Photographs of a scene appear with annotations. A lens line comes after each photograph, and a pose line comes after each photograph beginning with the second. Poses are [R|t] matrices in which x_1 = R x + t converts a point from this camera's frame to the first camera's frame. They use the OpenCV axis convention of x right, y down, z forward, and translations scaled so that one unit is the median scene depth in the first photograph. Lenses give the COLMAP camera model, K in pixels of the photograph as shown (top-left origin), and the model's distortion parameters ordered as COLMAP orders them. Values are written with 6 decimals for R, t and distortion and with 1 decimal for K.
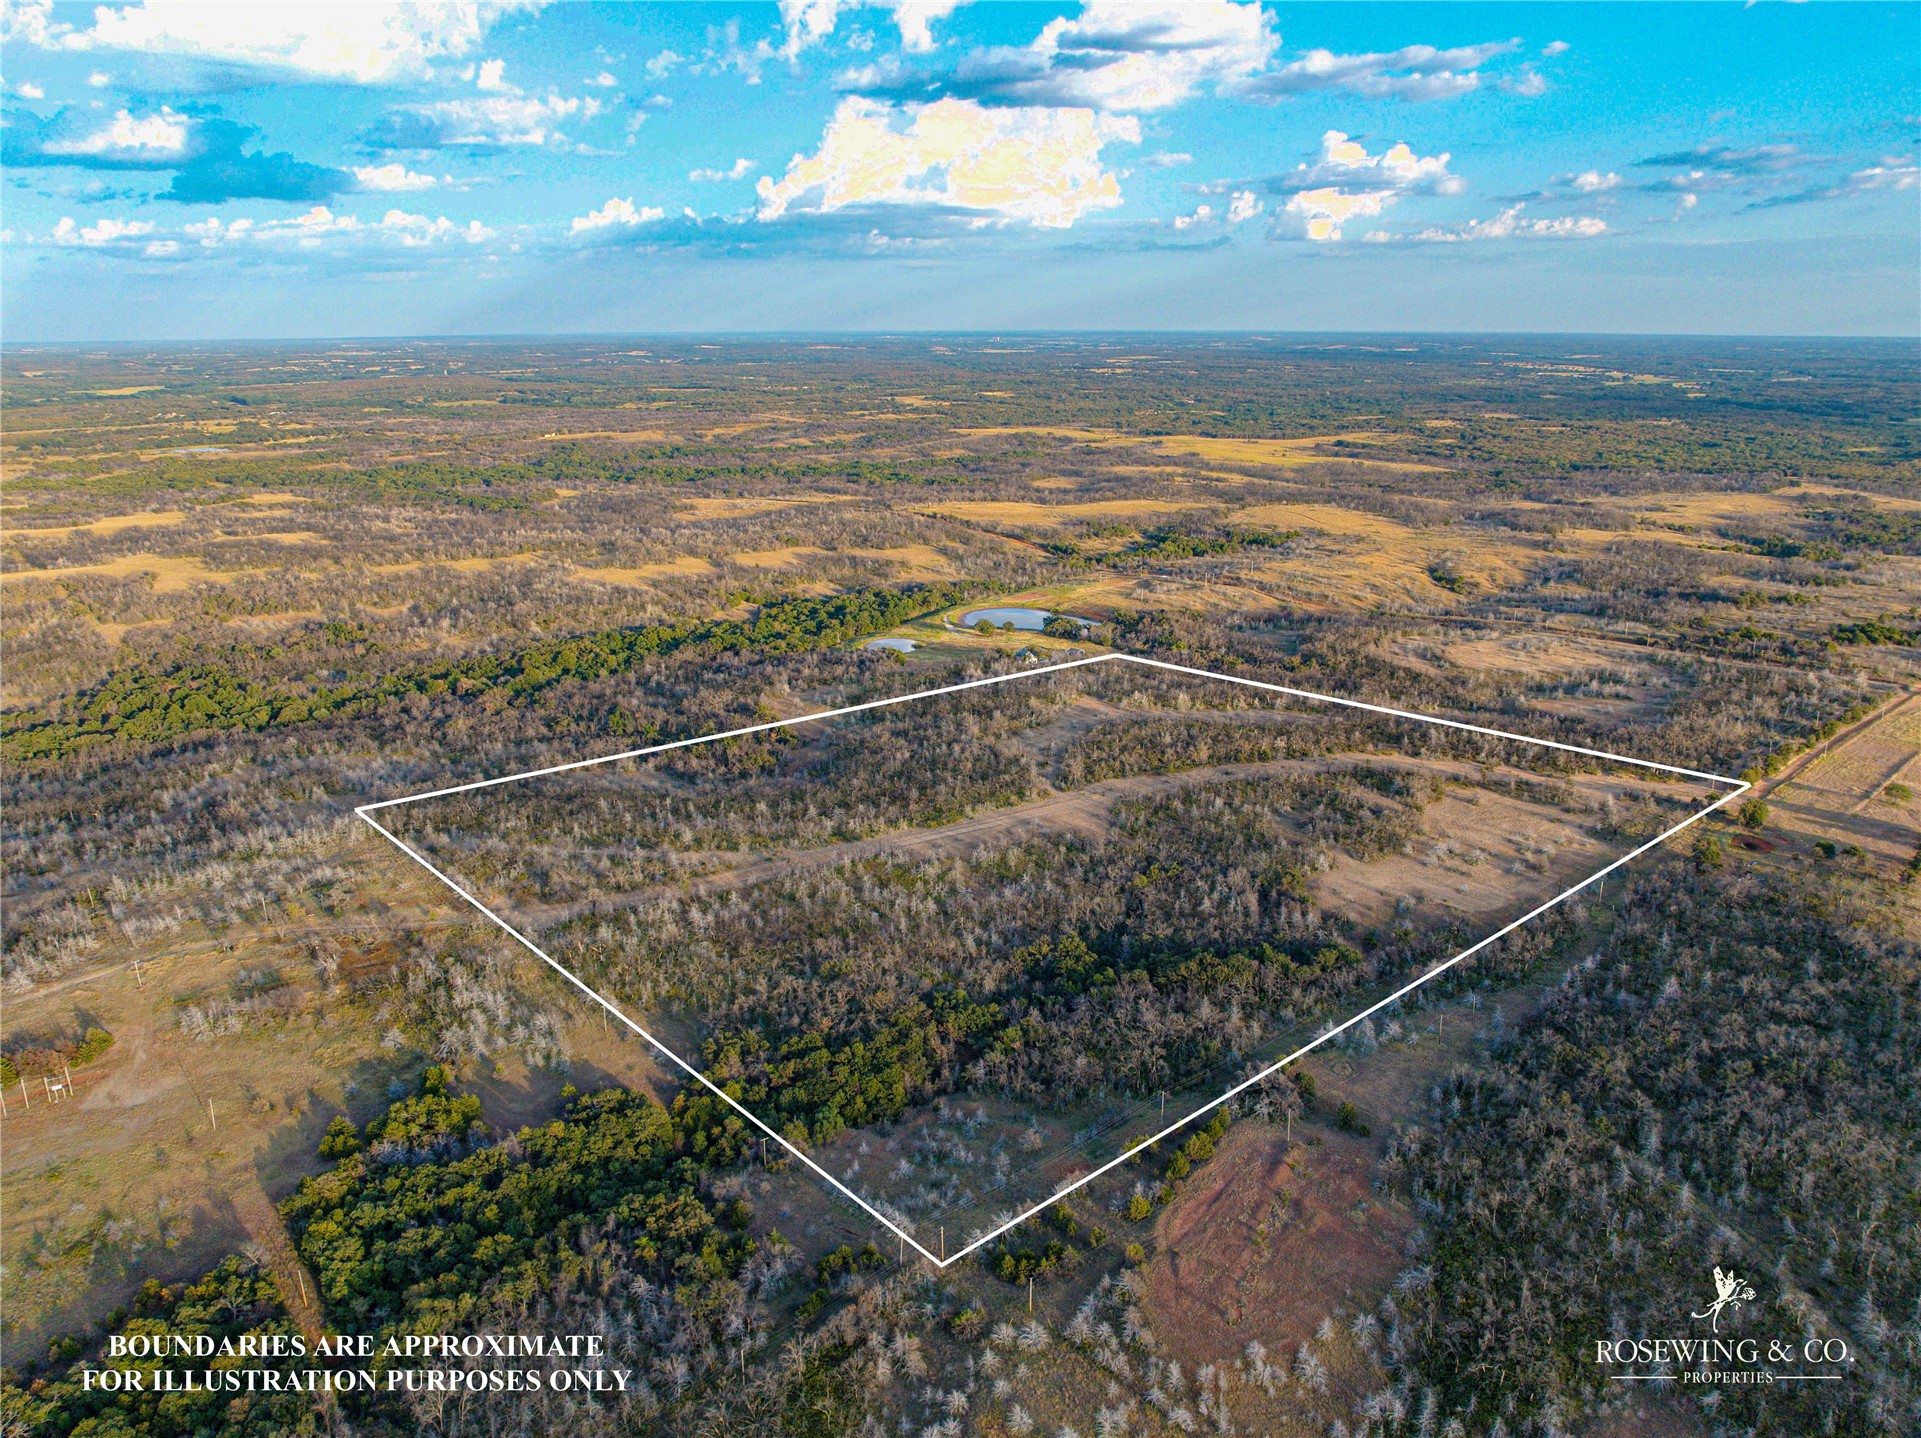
lens RADIAL K [[1353.0, 0, 970.8], [0, 1353.0, 728.7], [0, 0, 1]] dist [-0.034391, 0.000146]
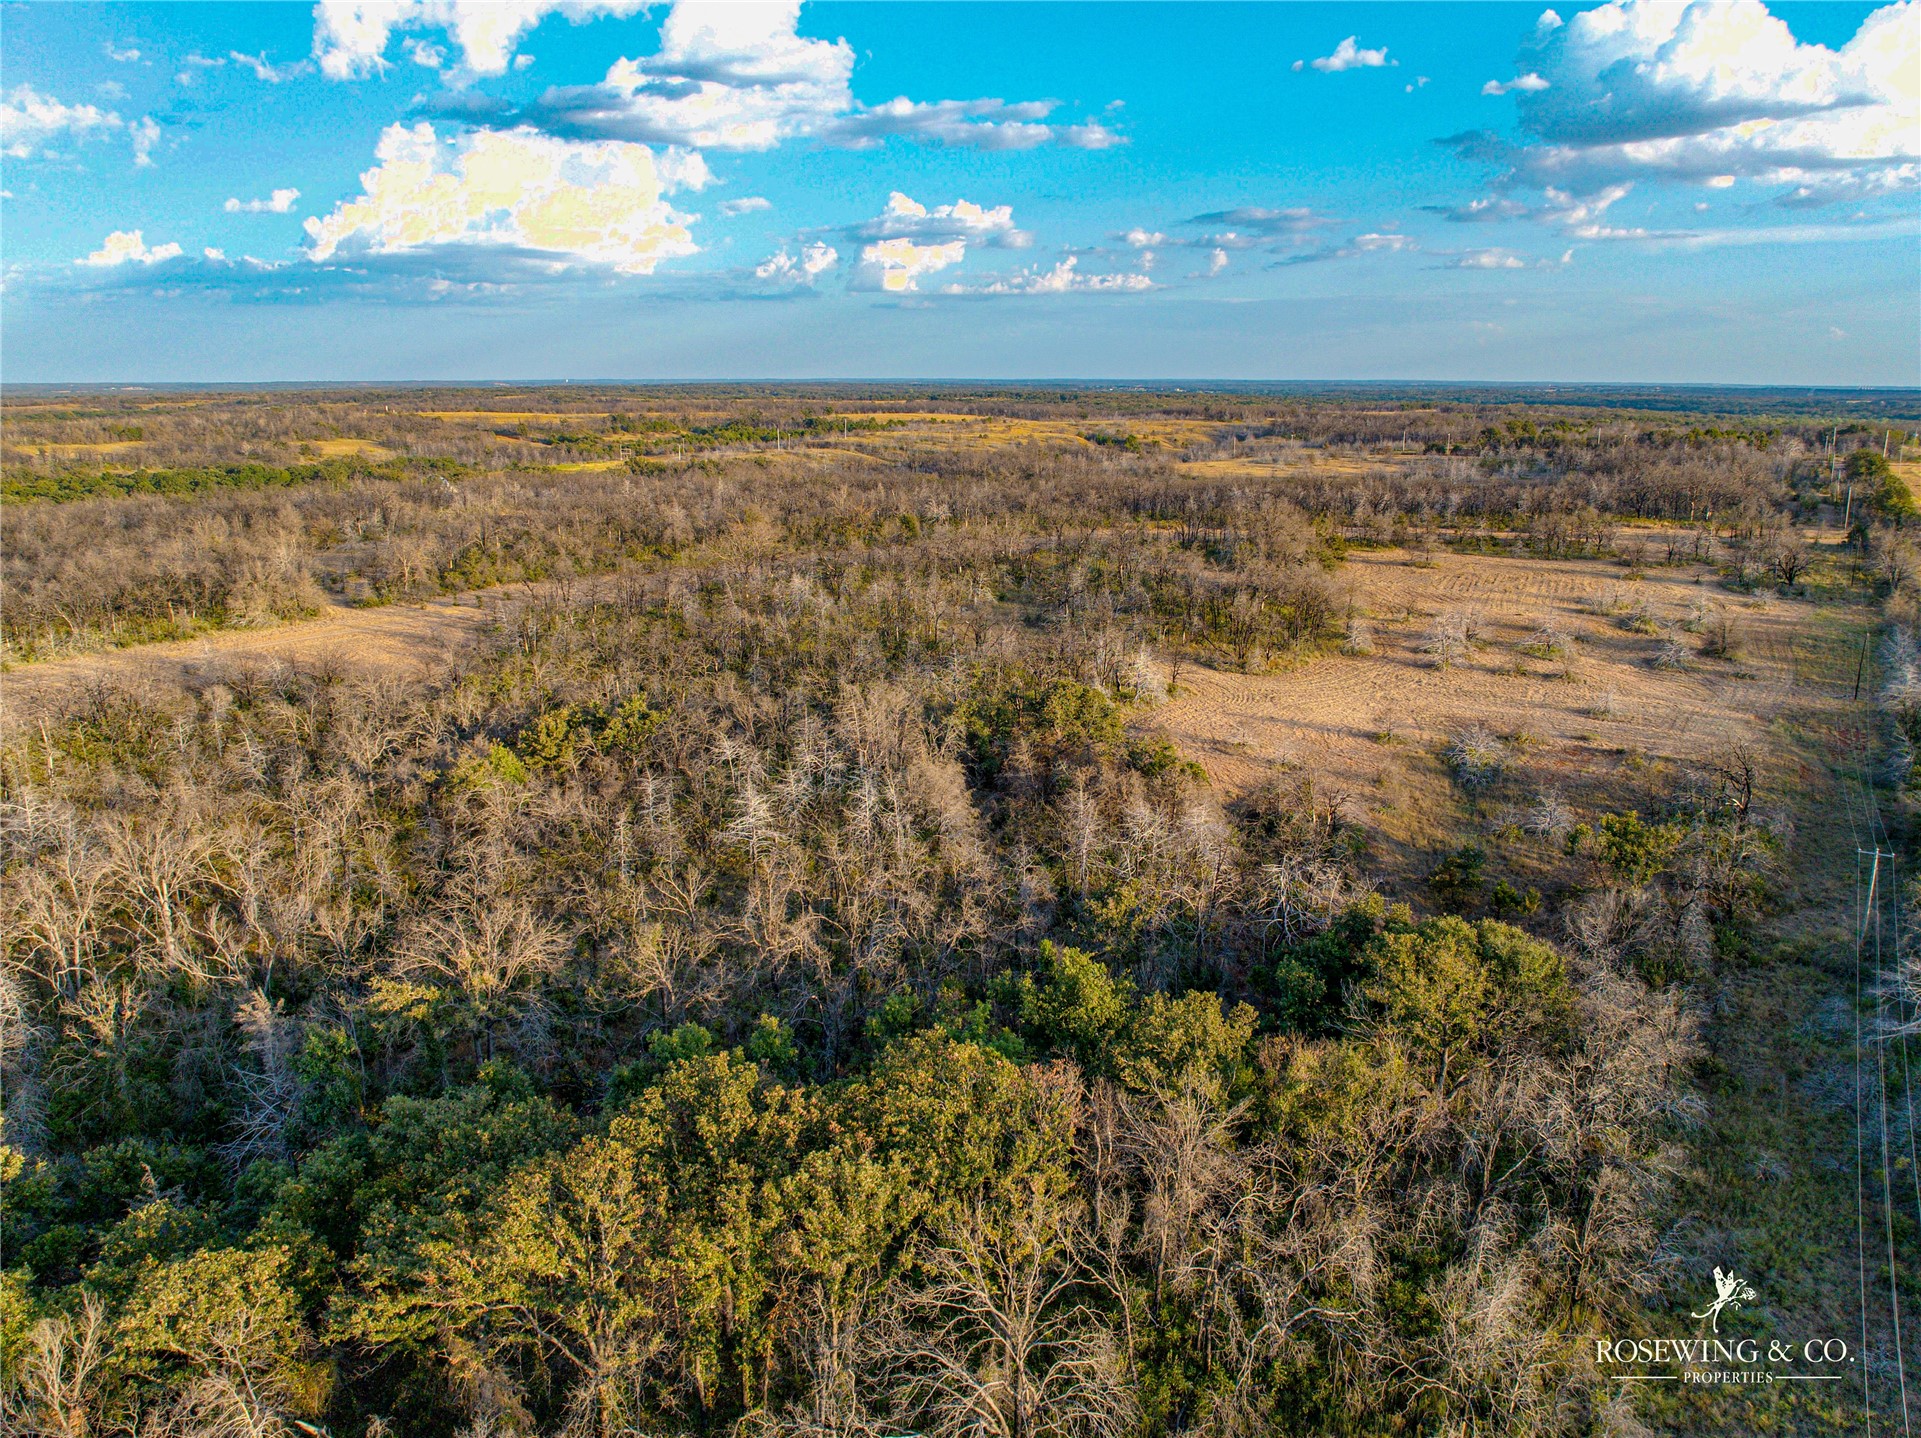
lens RADIAL K [[1353.0, 0, 970.8], [0, 1353.0, 728.7], [0, 0, 1]] dist [-0.034391, 0.000146]
pose [[0.957826, -0.066866, 0.279459, 0.143904], [0.076382, 0.996807, -0.023288, 0.121217], [-0.277010, 0.043652, 0.959875, 0.755514]]
